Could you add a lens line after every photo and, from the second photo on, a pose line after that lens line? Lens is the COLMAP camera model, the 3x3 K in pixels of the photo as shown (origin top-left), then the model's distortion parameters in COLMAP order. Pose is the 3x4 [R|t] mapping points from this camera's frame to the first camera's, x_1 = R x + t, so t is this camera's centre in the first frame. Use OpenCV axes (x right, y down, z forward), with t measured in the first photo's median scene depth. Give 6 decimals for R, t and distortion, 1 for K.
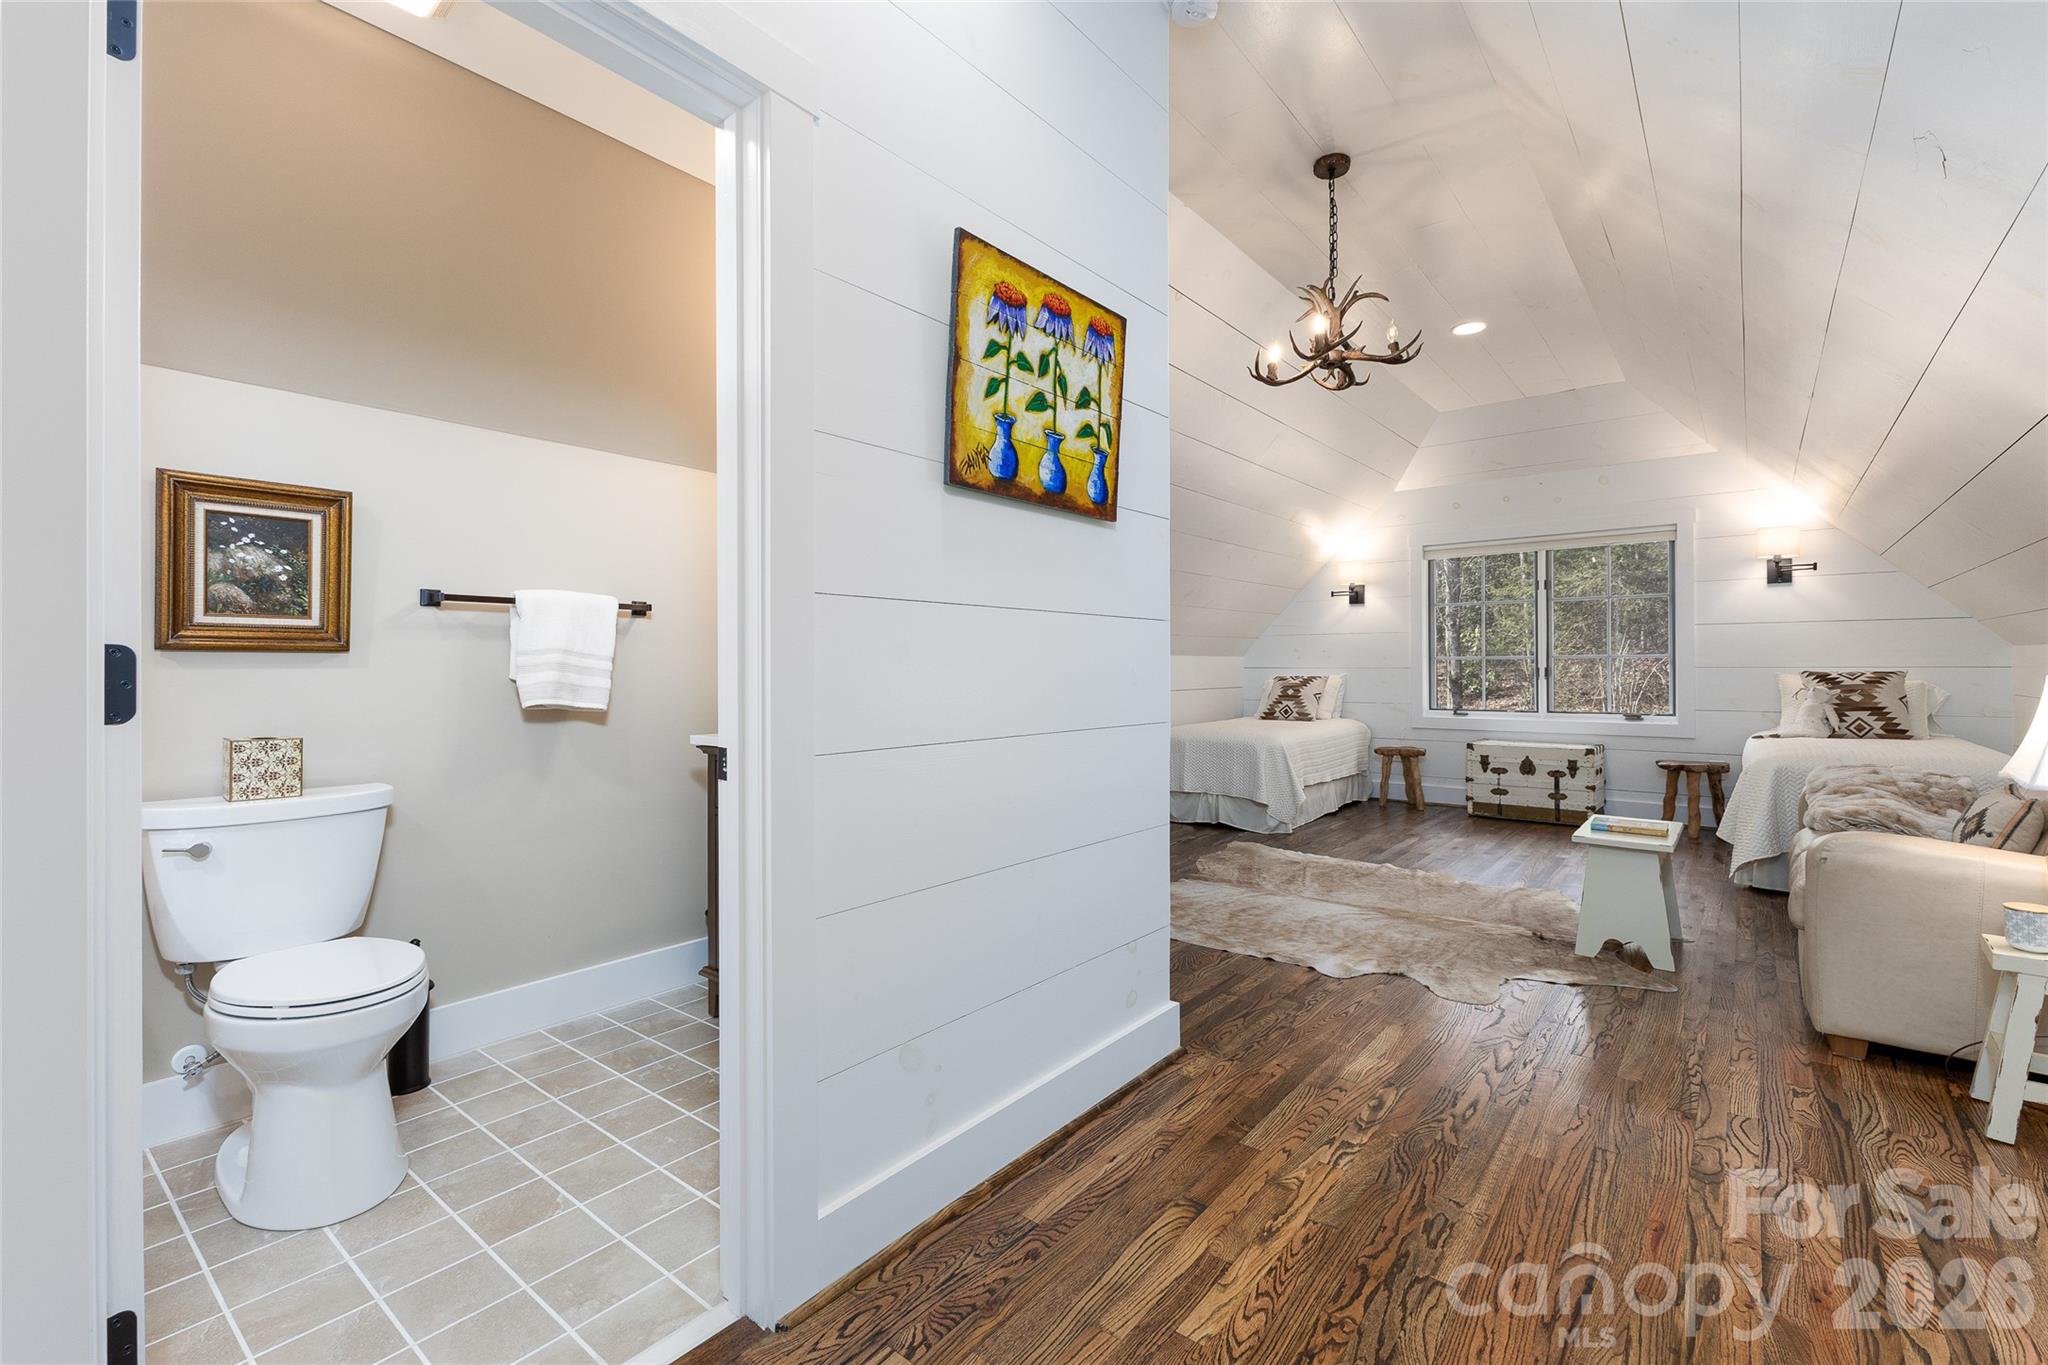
lens RADIAL K [[889.5, 0, 1017.3], [0, 889.5, 667.0], [0, 0, 1]] dist [0.004741, 0.001105]
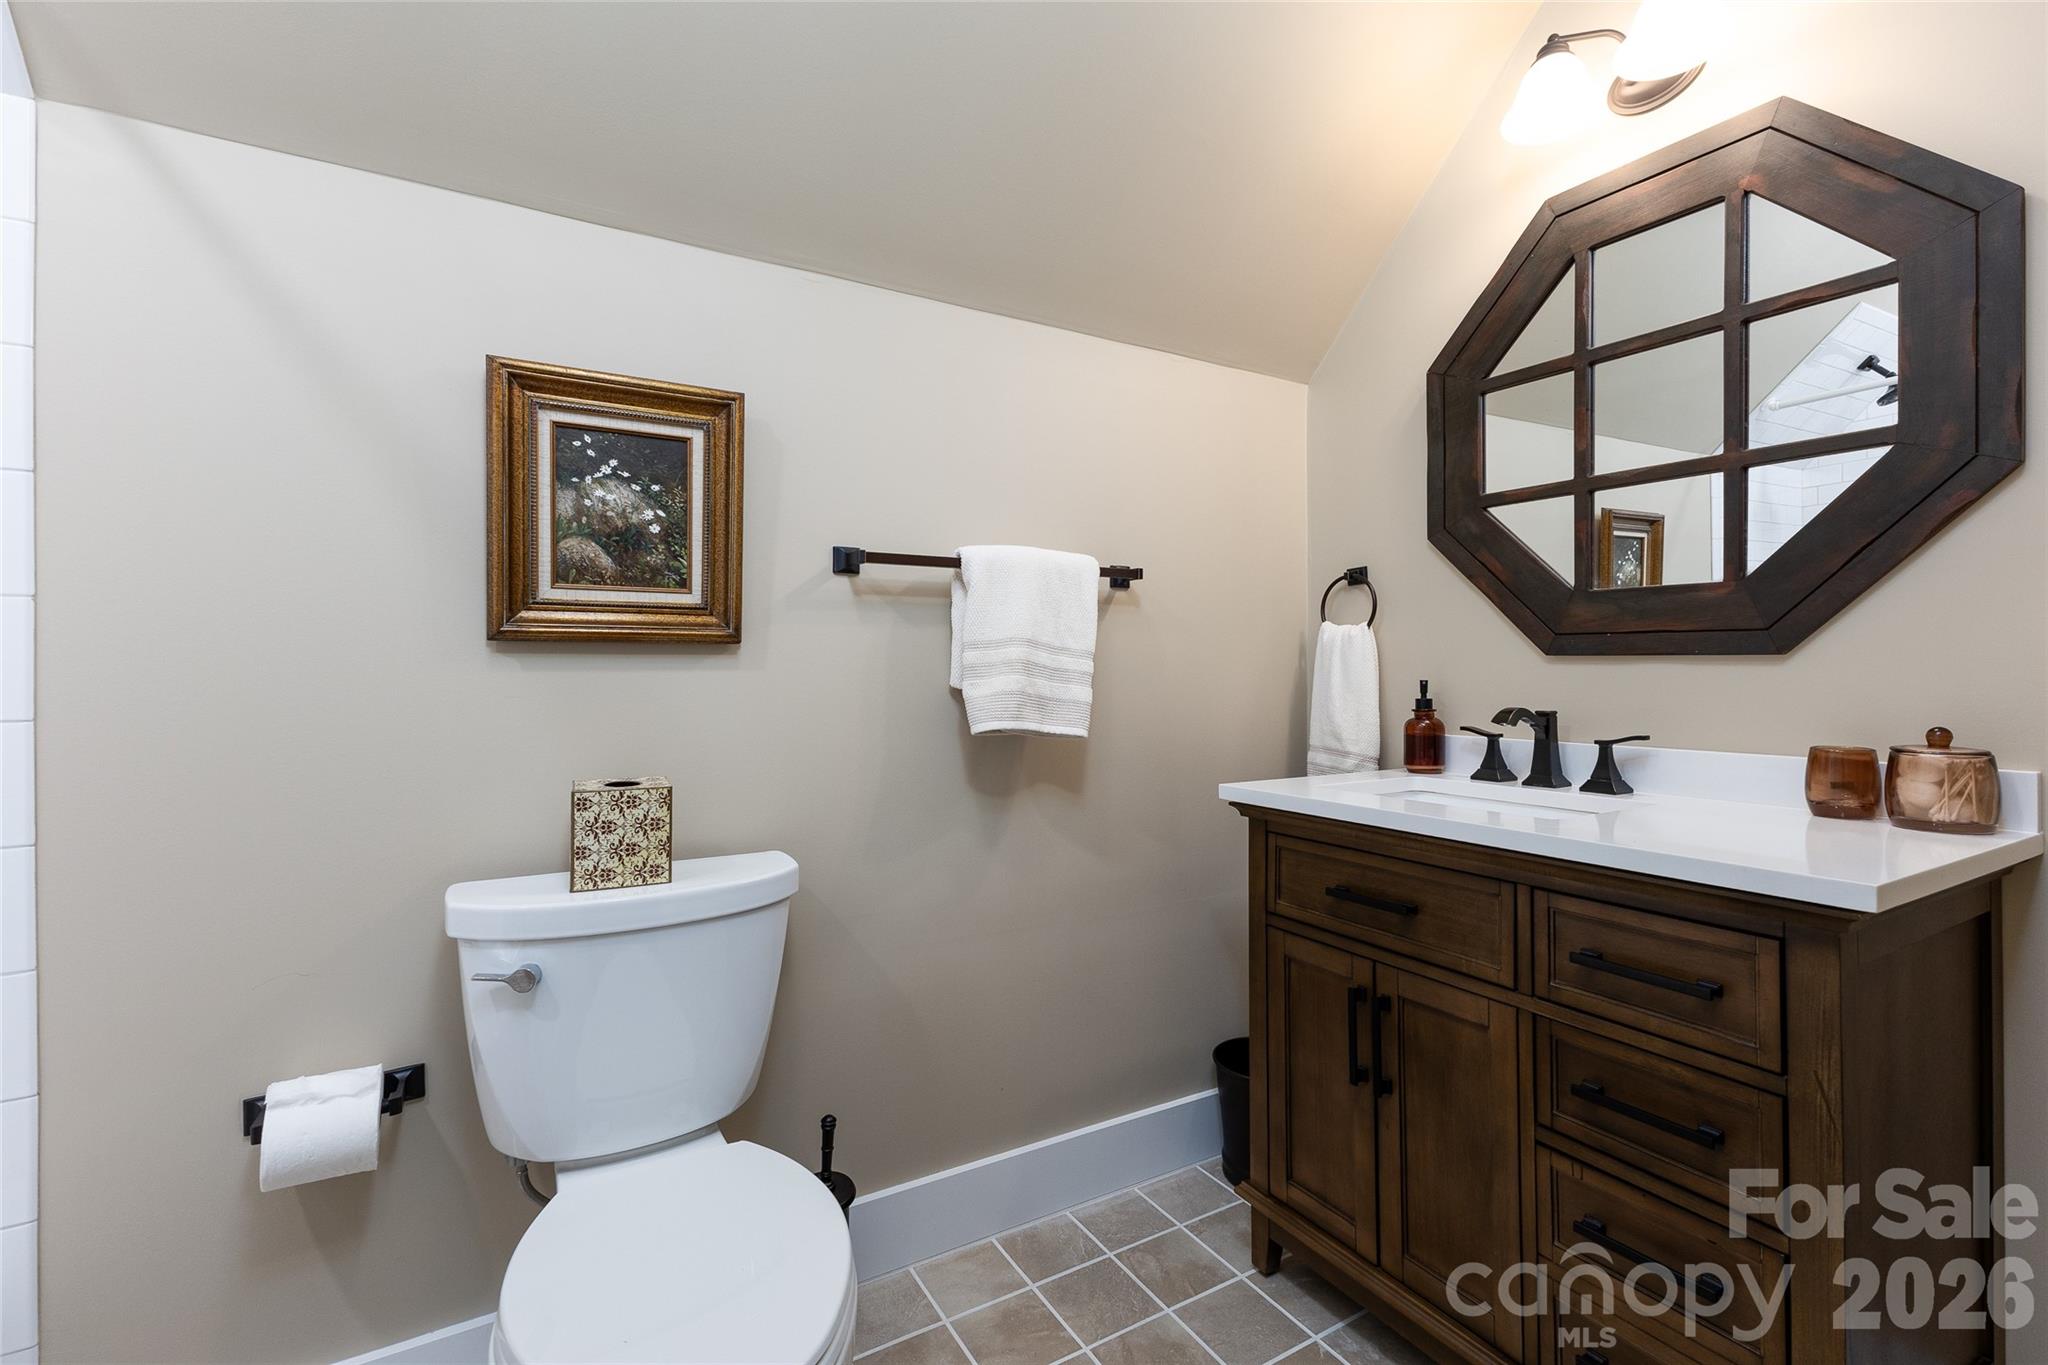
lens RADIAL K [[889.5, 0, 1025.5], [0, 889.5, 671.0], [0, 0, 1]] dist [0.004741, 0.001105]
pose [[0.938230, 0.011551, -0.345820, -0.351511], [-0.006560, 0.999857, 0.015601, -0.009021], [0.345951, -0.012368, 0.938171, 0.493990]]
